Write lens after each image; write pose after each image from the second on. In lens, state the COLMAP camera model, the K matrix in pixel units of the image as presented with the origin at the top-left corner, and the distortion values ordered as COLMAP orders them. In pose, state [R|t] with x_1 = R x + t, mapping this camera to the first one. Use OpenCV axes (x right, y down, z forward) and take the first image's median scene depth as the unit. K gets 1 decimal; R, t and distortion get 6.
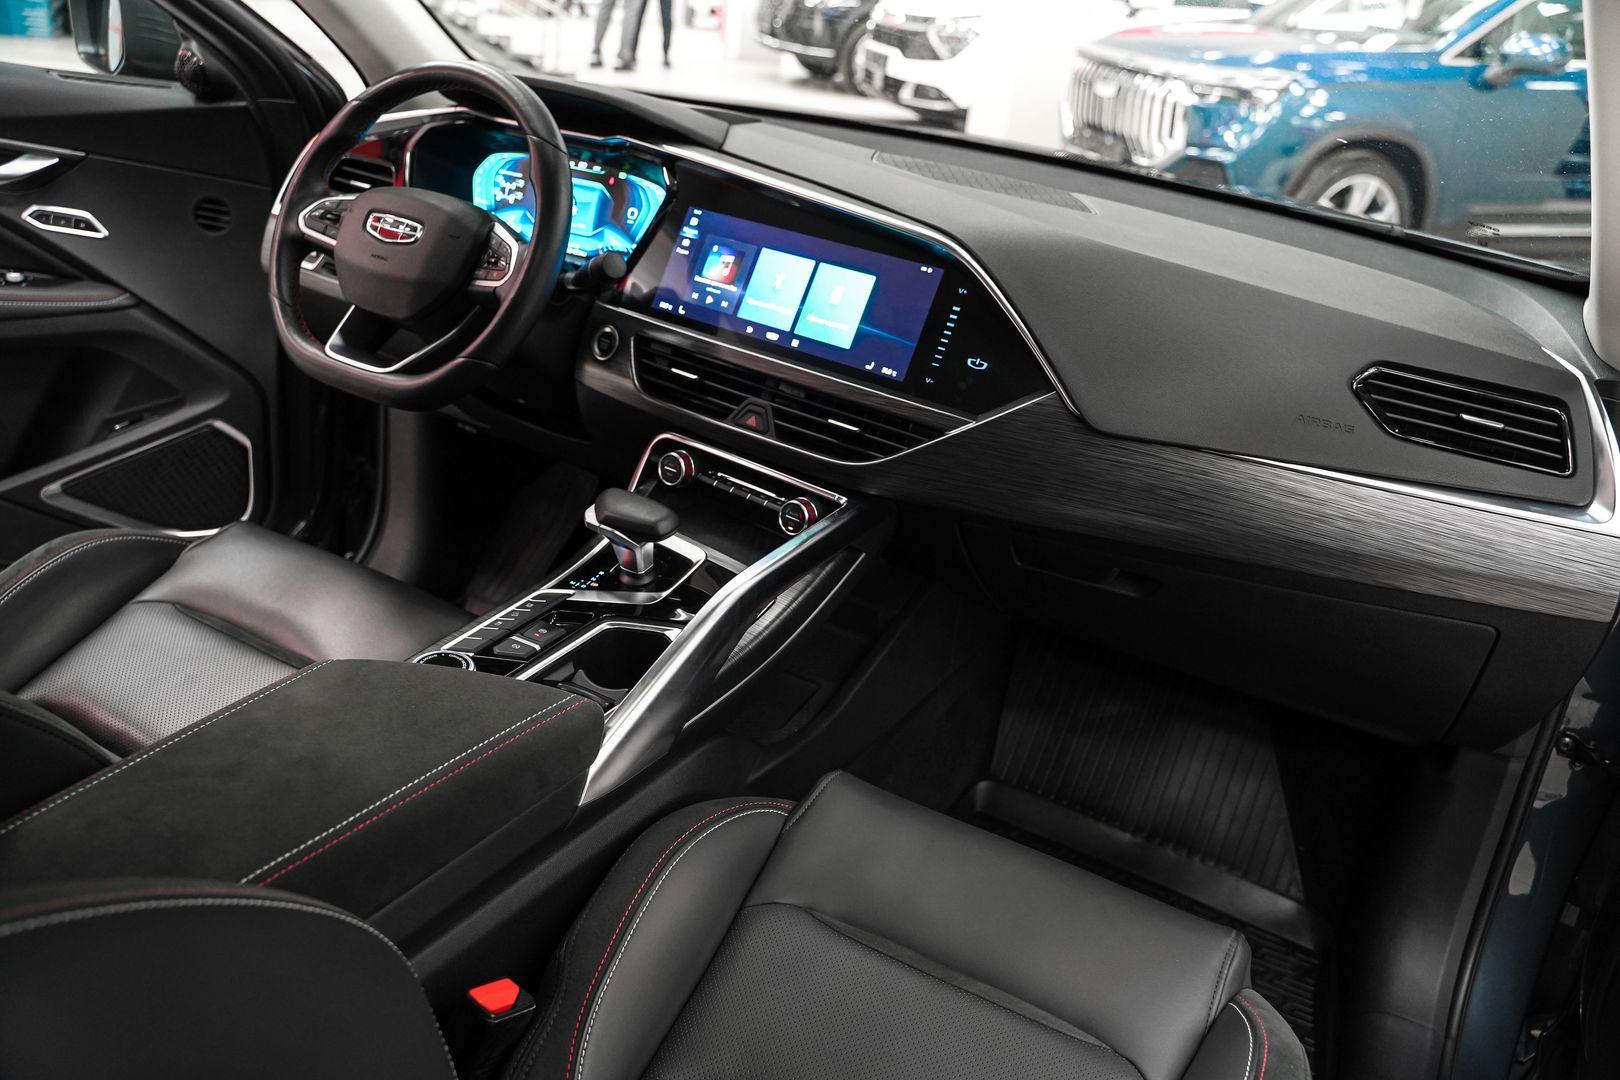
lens RADIAL K [[1312.1, 0, 802.9], [0, 1312.1, 536.4], [0, 0, 1]] dist [-0.107224, 0.080768]
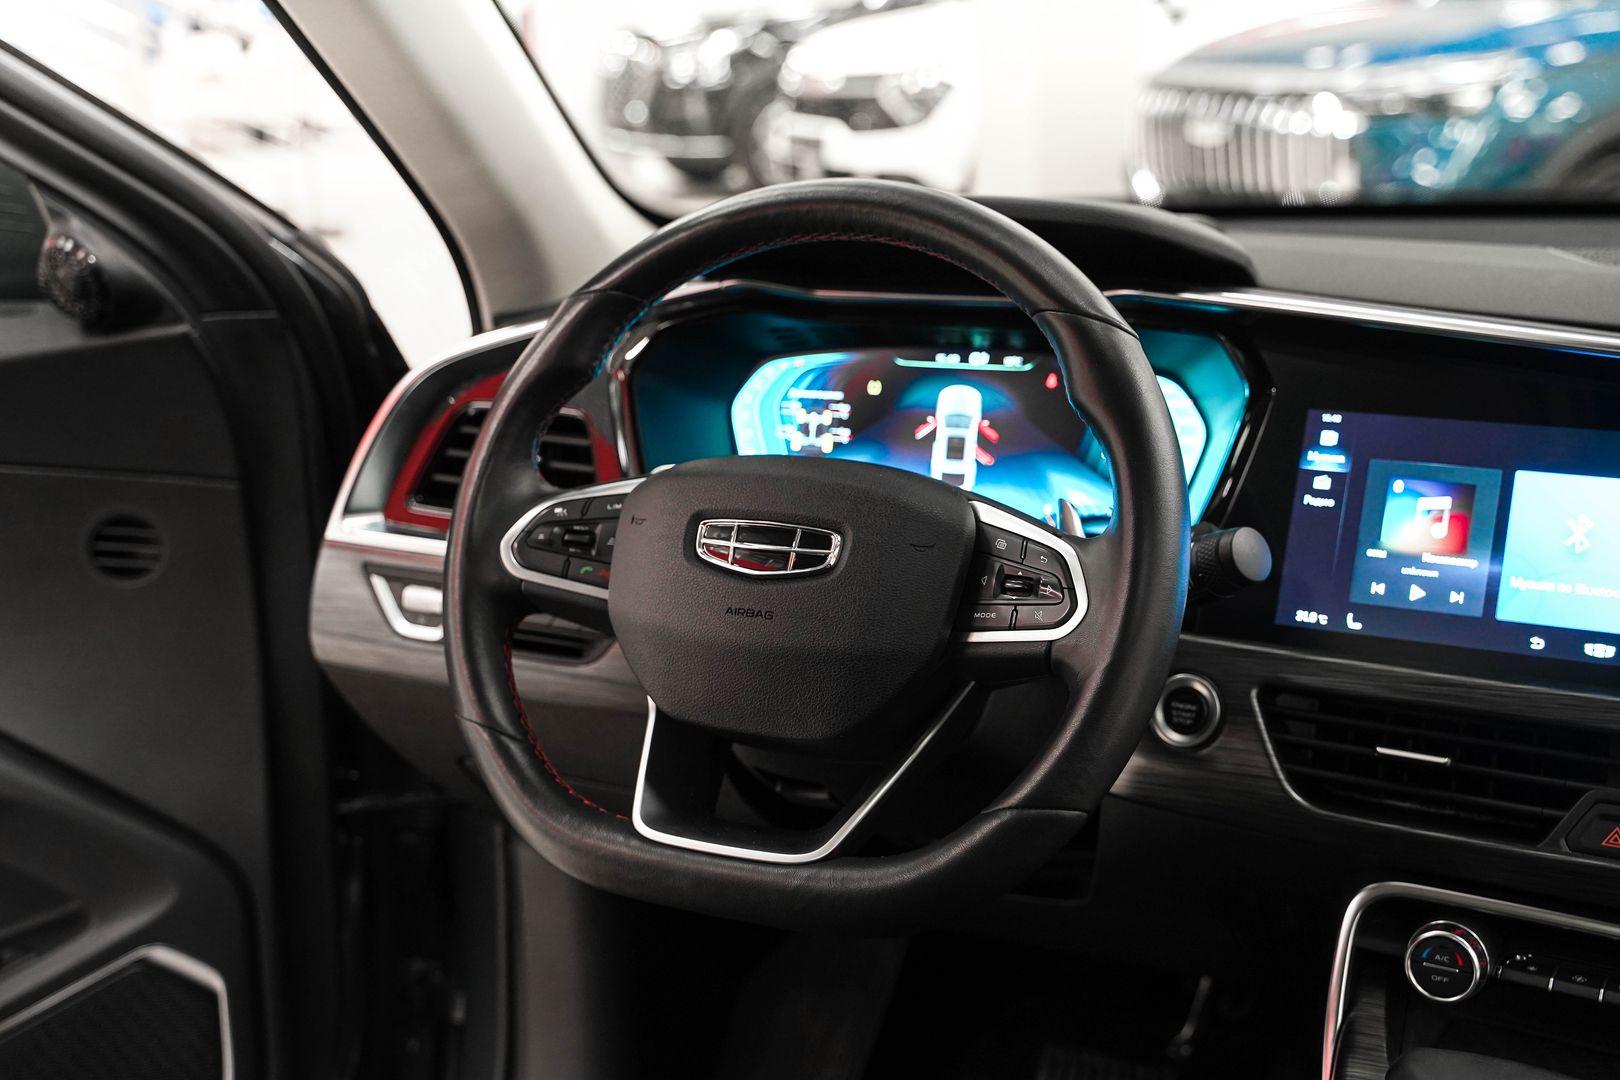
lens RADIAL K [[1945.9, 0, 821.0], [0, 1945.9, 543.0], [0, 0, 1]] dist [0.044547, 0.000000]
pose [[0.984977, -0.154175, 0.077778, -0.334397], [0.164319, 0.975293, -0.147656, -0.126398], [-0.053091, 0.158218, 0.985976, 0.293816]]
